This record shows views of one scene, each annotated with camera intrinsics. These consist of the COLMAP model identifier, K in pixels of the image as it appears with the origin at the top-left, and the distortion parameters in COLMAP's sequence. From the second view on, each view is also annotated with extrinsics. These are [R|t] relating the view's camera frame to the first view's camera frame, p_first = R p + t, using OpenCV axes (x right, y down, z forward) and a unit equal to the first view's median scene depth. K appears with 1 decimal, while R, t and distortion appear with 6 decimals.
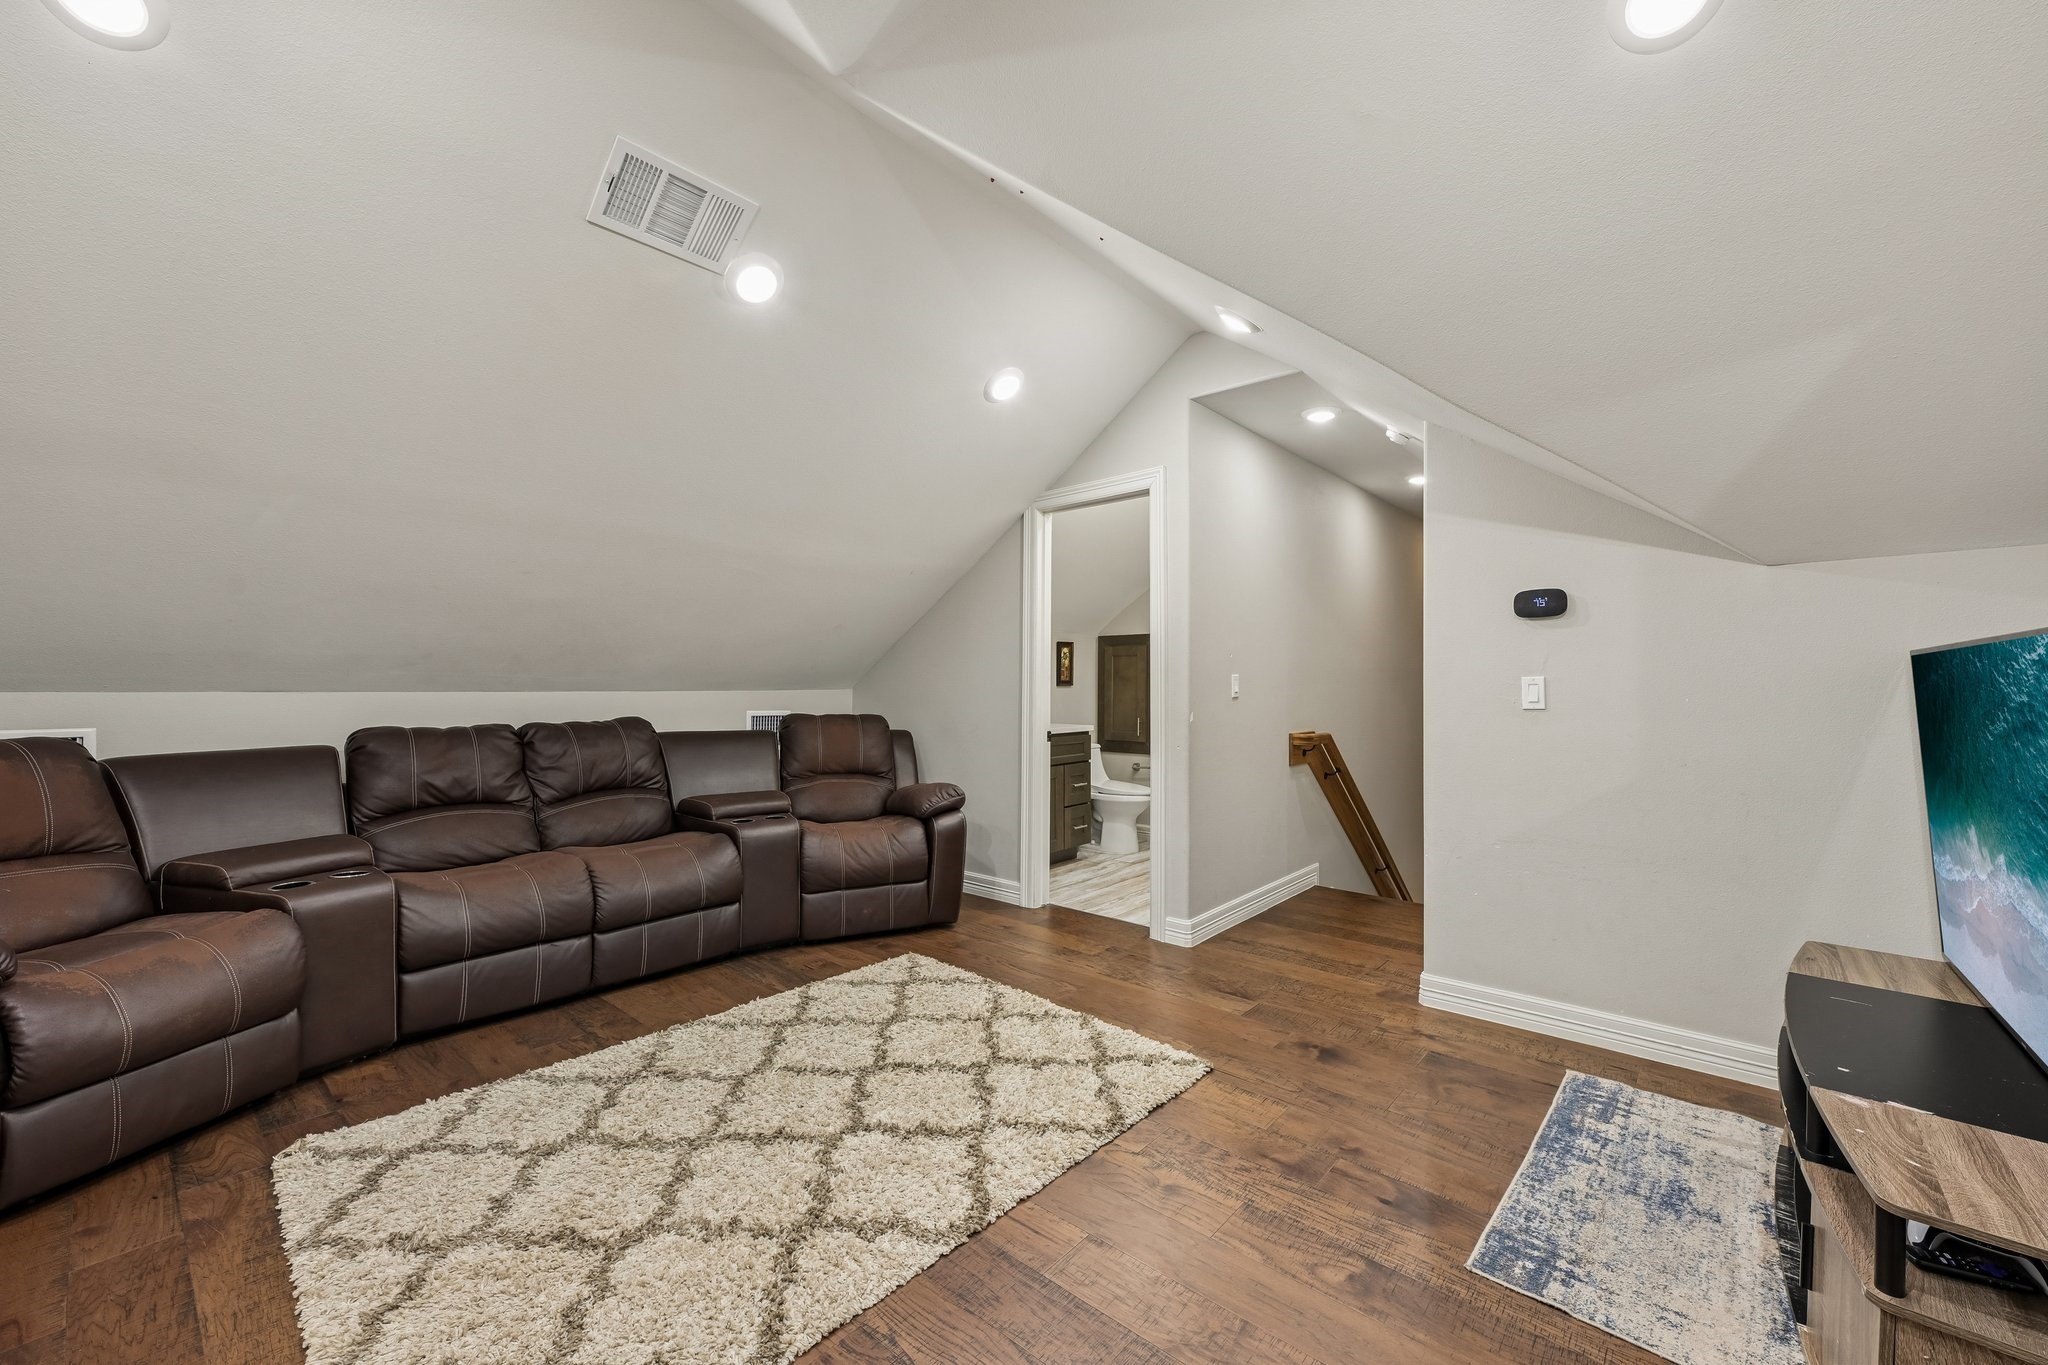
lens RADIAL K [[812.3, 0, 1023.9], [0, 812.3, 690.6], [0, 0, 1]] dist [-0.000467, -0.000087]
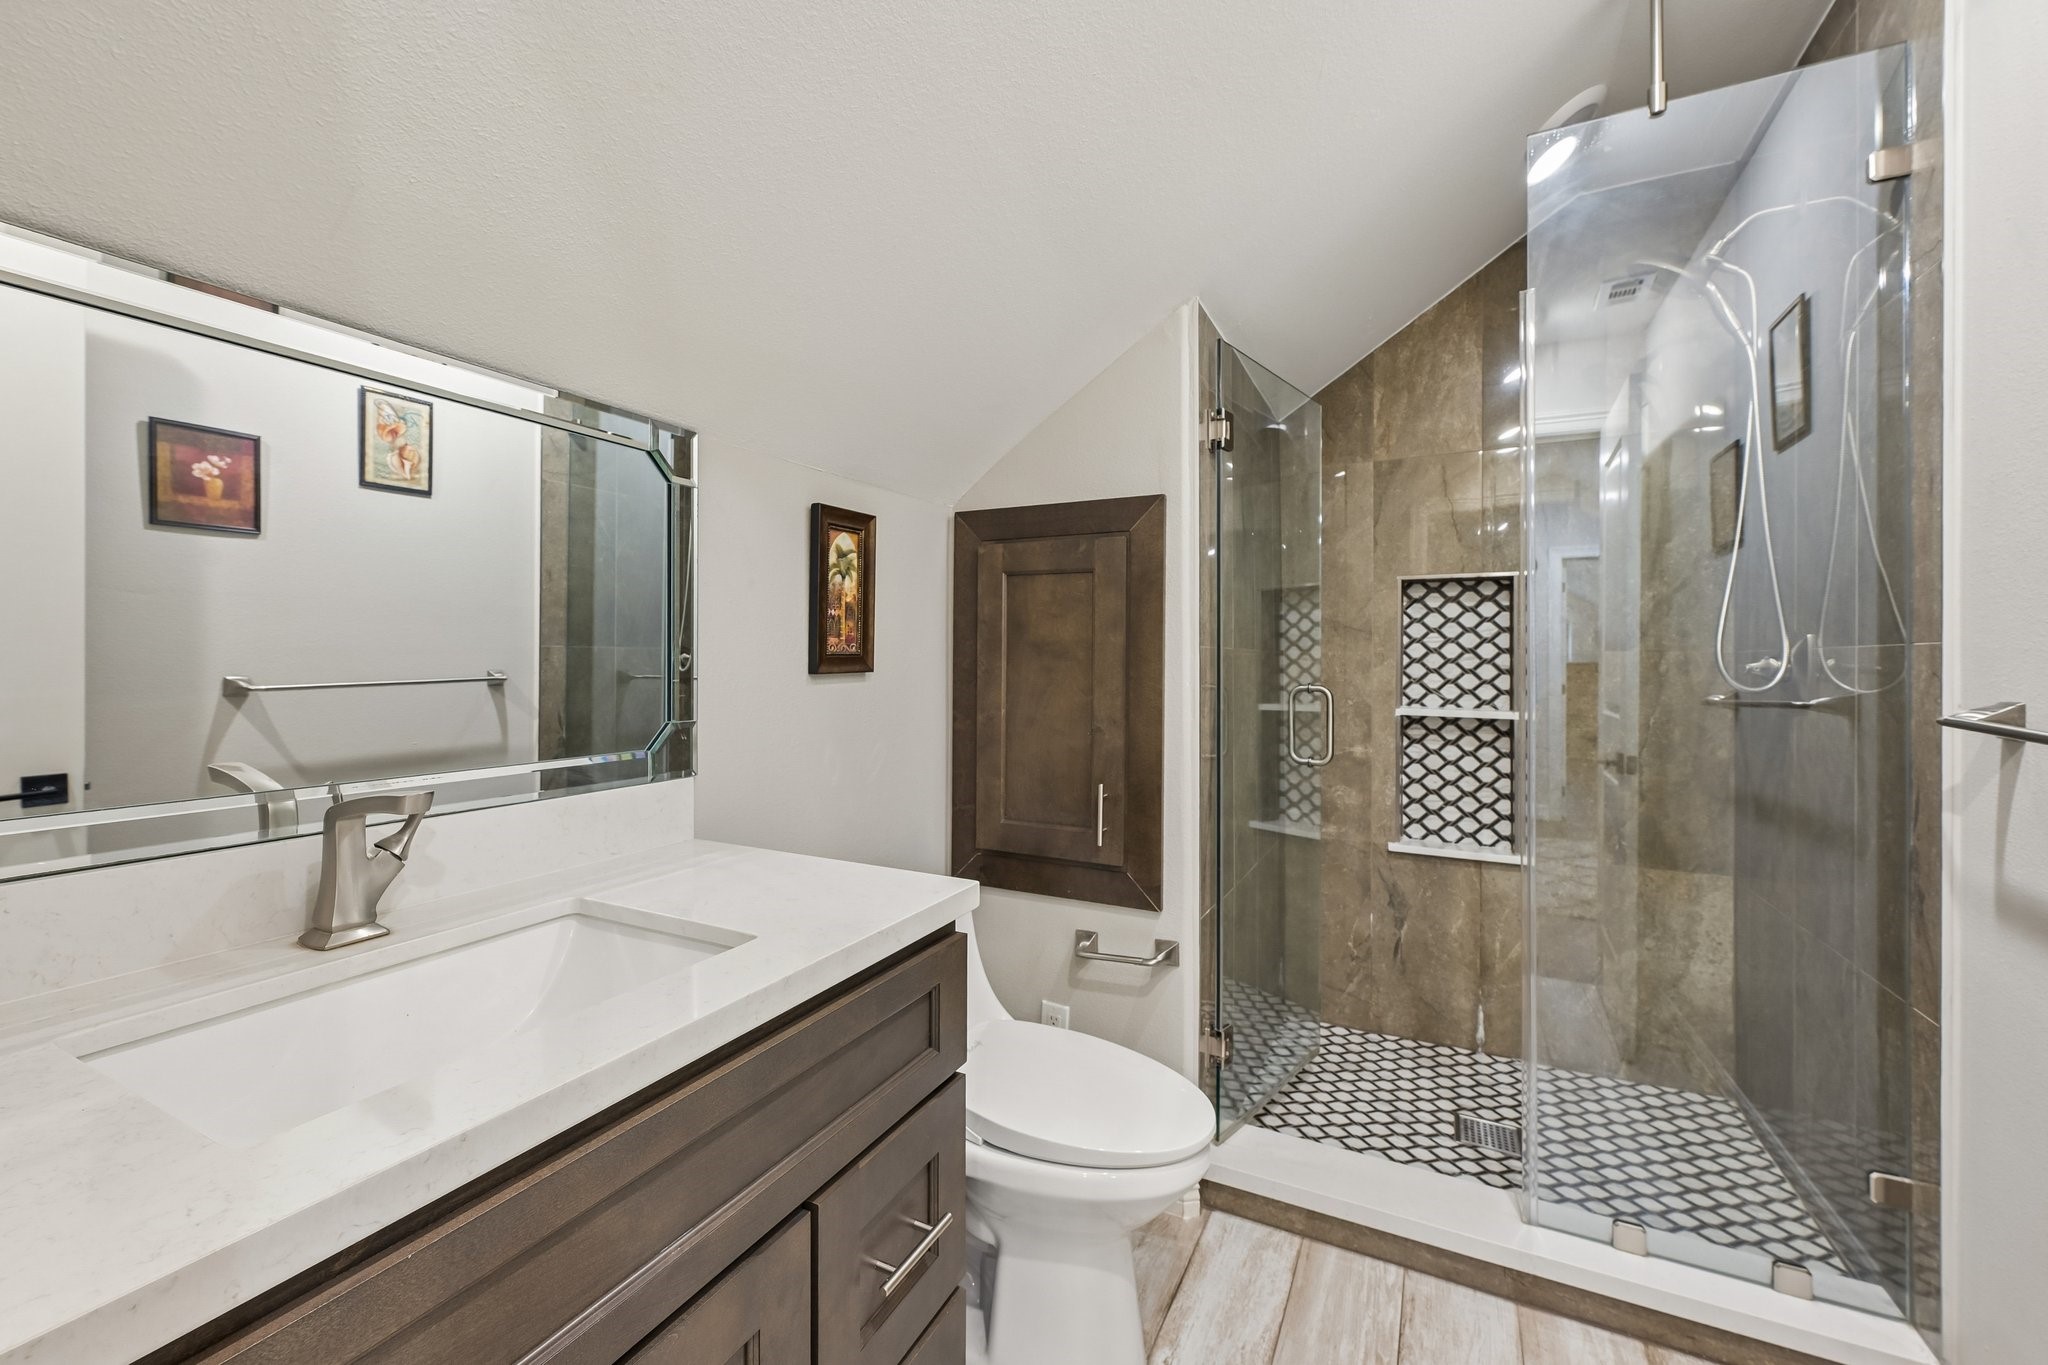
lens RADIAL K [[812.3, 0, 1026.2], [0, 812.3, 663.3], [0, 0, 1]] dist [-0.000467, -0.000087]
pose [[0.967242, 0.003248, 0.253834, 0.041045], [-0.005252, 0.999960, 0.007215, -0.011843], [-0.253801, -0.008311, 0.967221, 0.722615]]
